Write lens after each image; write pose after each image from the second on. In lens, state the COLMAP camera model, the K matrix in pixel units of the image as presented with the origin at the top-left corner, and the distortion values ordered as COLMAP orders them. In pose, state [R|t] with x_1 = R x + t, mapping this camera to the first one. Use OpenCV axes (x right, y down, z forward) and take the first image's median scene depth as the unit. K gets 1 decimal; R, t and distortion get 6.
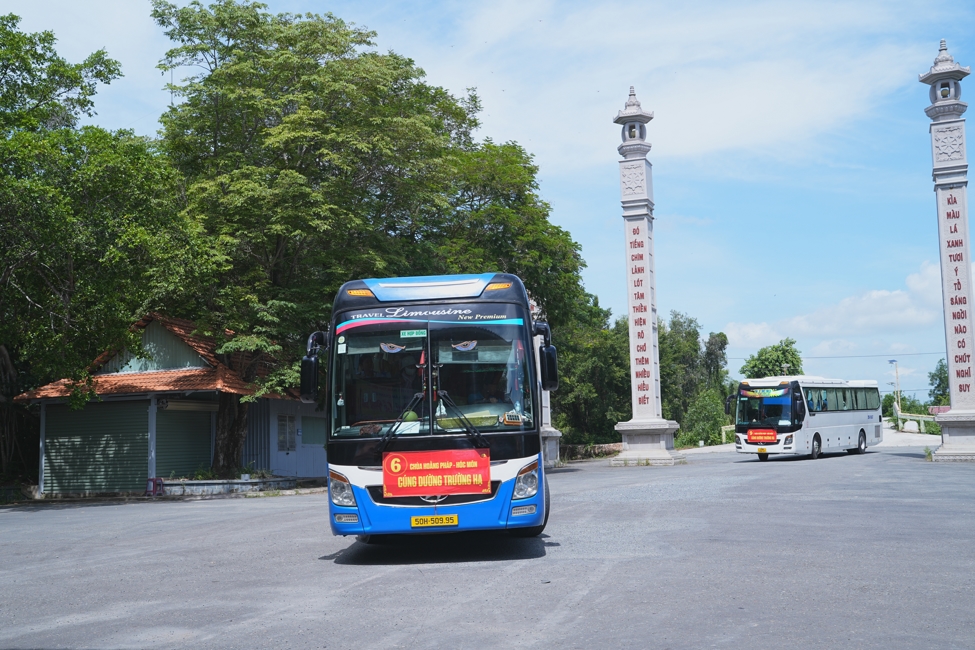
lens RADIAL K [[1111.7, 0, 487.5], [0, 1111.7, 325.0], [0, 0, 1]] dist [-0.005363, 0.358283]
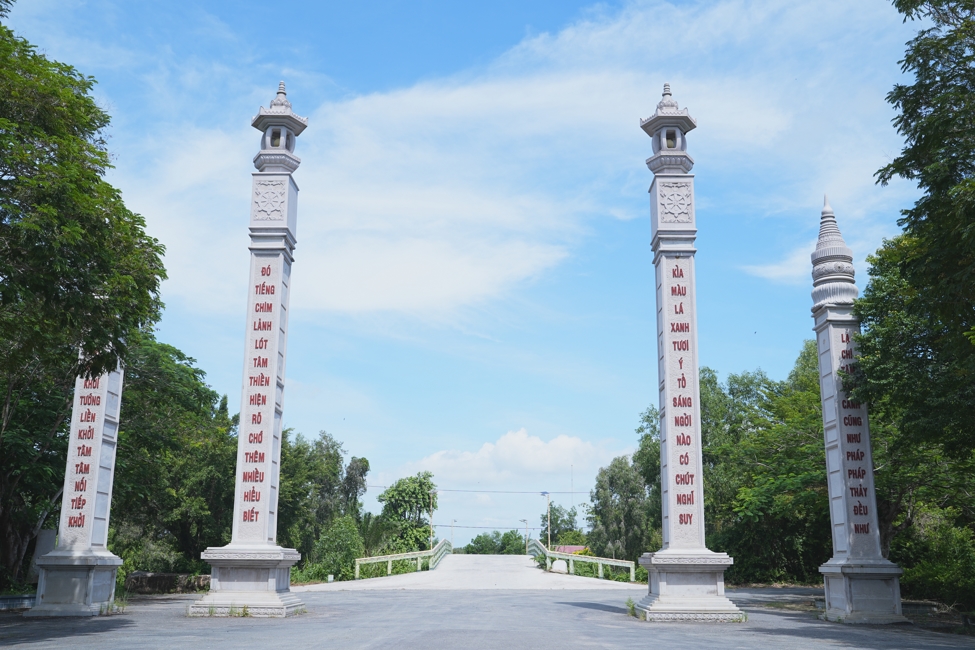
lens RADIAL K [[974.7, 0, 487.5], [0, 974.7, 325.0], [0, 0, 1]] dist [-0.071258, 0.199685]
pose [[0.941003, 0.116819, 0.317594, 0.074398], [-0.070762, 0.985704, -0.152904, 0.033003], [-0.330916, 0.121410, 0.935817, 0.383770]]
